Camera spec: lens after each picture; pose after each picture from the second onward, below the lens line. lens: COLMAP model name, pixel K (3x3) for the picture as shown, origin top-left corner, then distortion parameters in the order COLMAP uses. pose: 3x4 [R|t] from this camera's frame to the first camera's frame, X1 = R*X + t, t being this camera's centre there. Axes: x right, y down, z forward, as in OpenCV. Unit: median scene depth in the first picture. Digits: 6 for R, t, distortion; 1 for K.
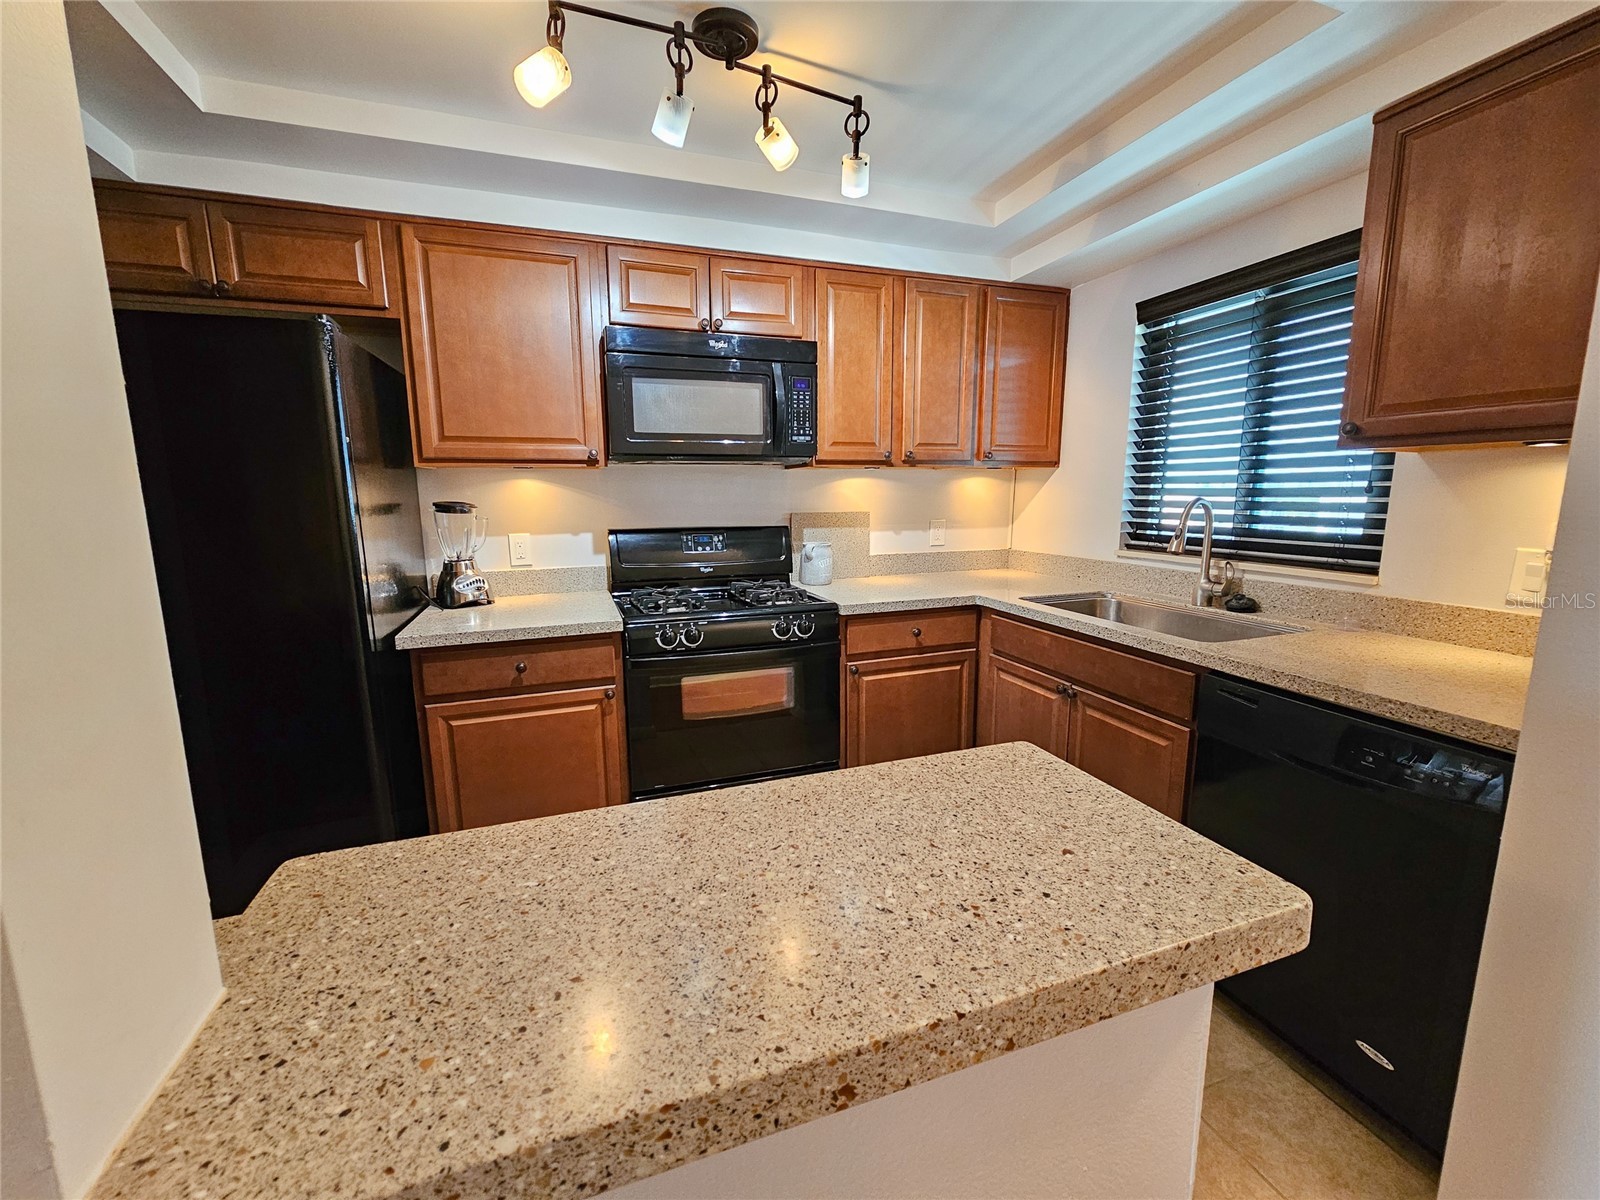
lens RADIAL K [[654.7, 0, 799.4], [0, 654.7, 597.9], [0, 0, 1]] dist [0.001215, -0.000997]
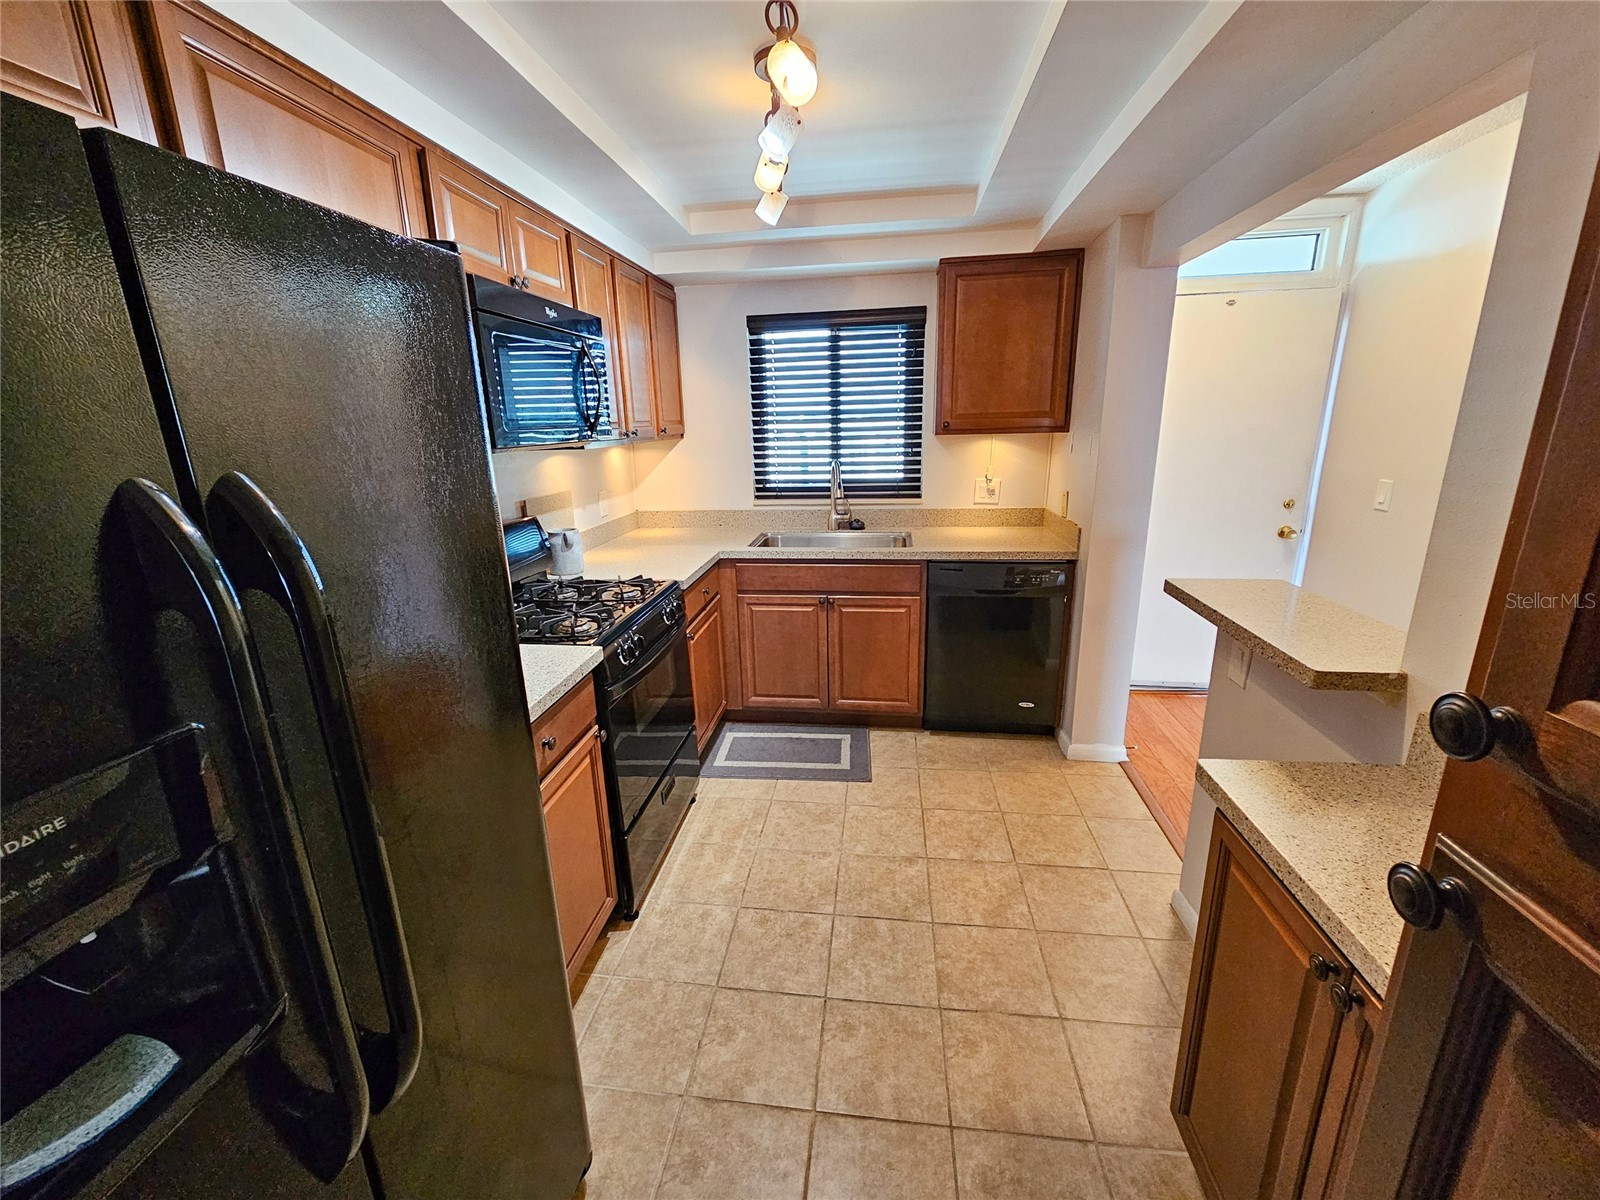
lens RADIAL K [[654.7, 0, 794.5], [0, 654.7, 597.8], [0, 0, 1]] dist [0.001215, -0.000997]
pose [[0.460947, -0.240628, 0.854181, -0.907875], [0.167965, 0.968795, 0.182276, -0.148747], [-0.871387, 0.059453, 0.486980, 0.371234]]
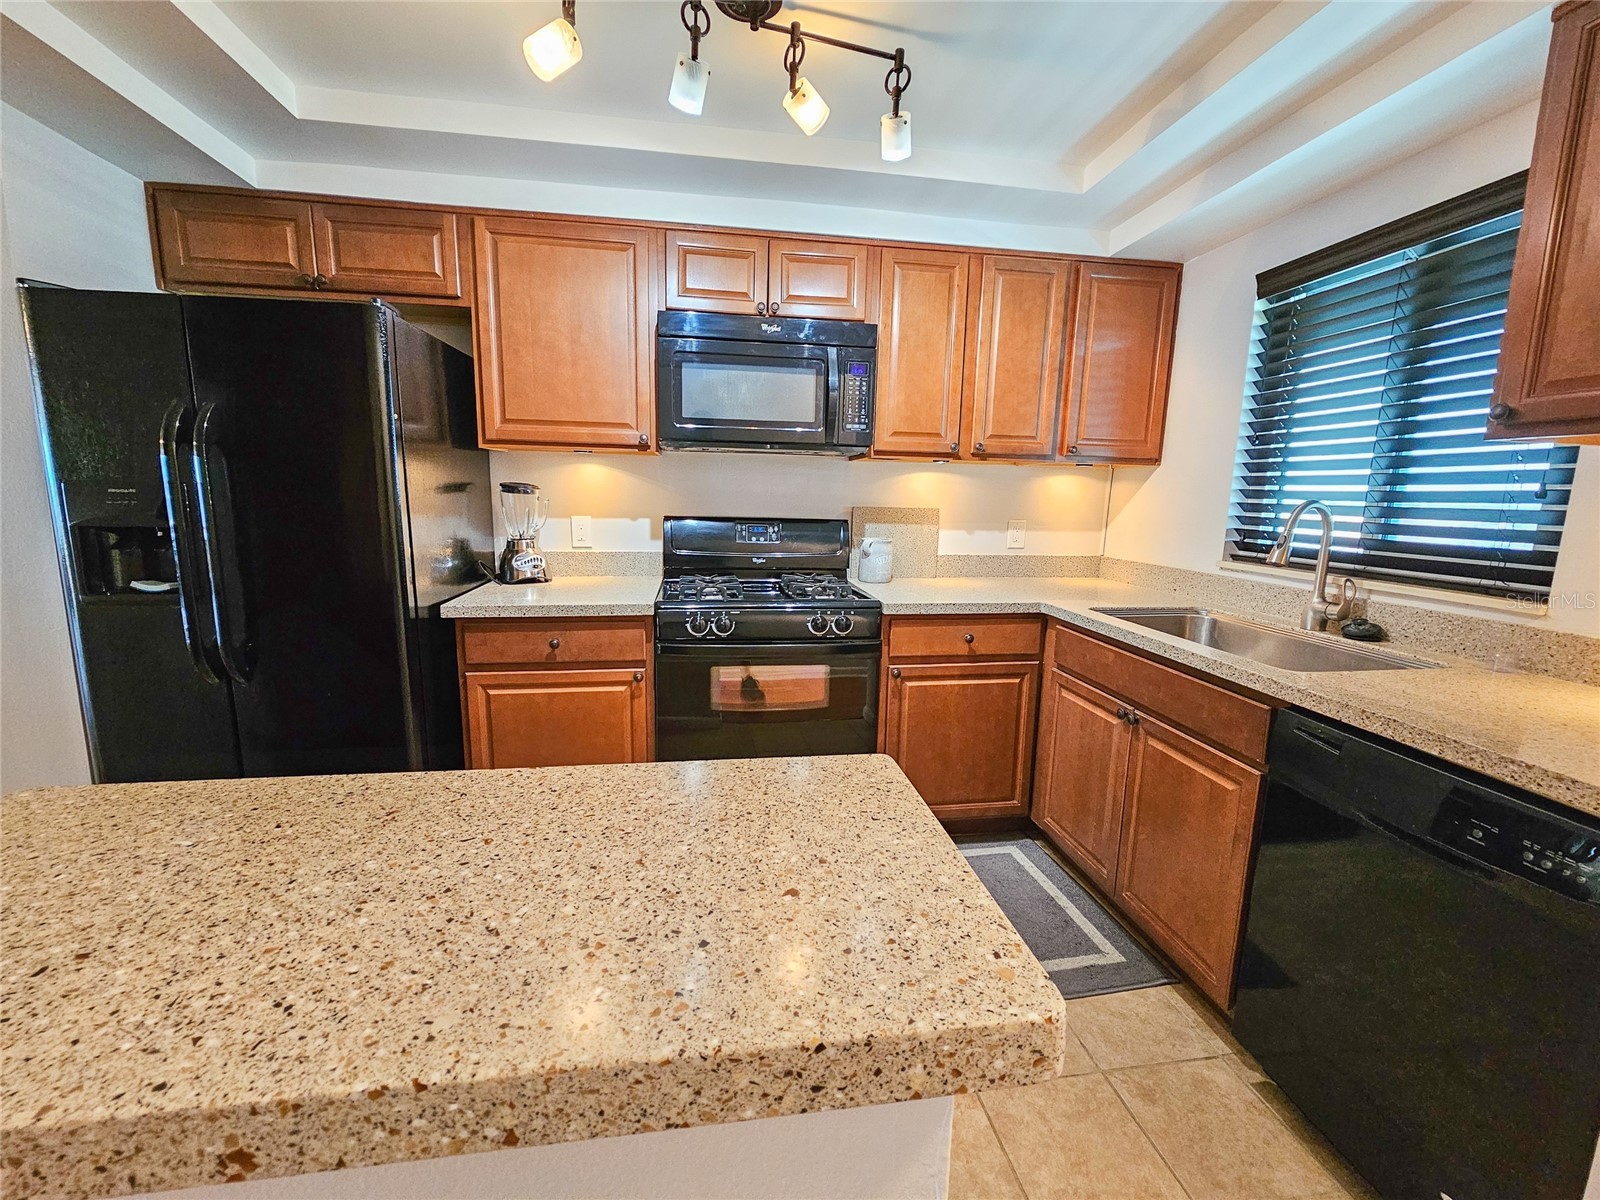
lens RADIAL K [[654.7, 0, 802.4], [0, 654.7, 598.1], [0, 0, 1]] dist [0.001215, -0.000997]
pose [[0.981210, 0.059074, -0.183676, 0.140399], [-0.059791, 0.998210, 0.001638, 0.010155], [0.183444, 0.009374, 0.982985, 0.062224]]
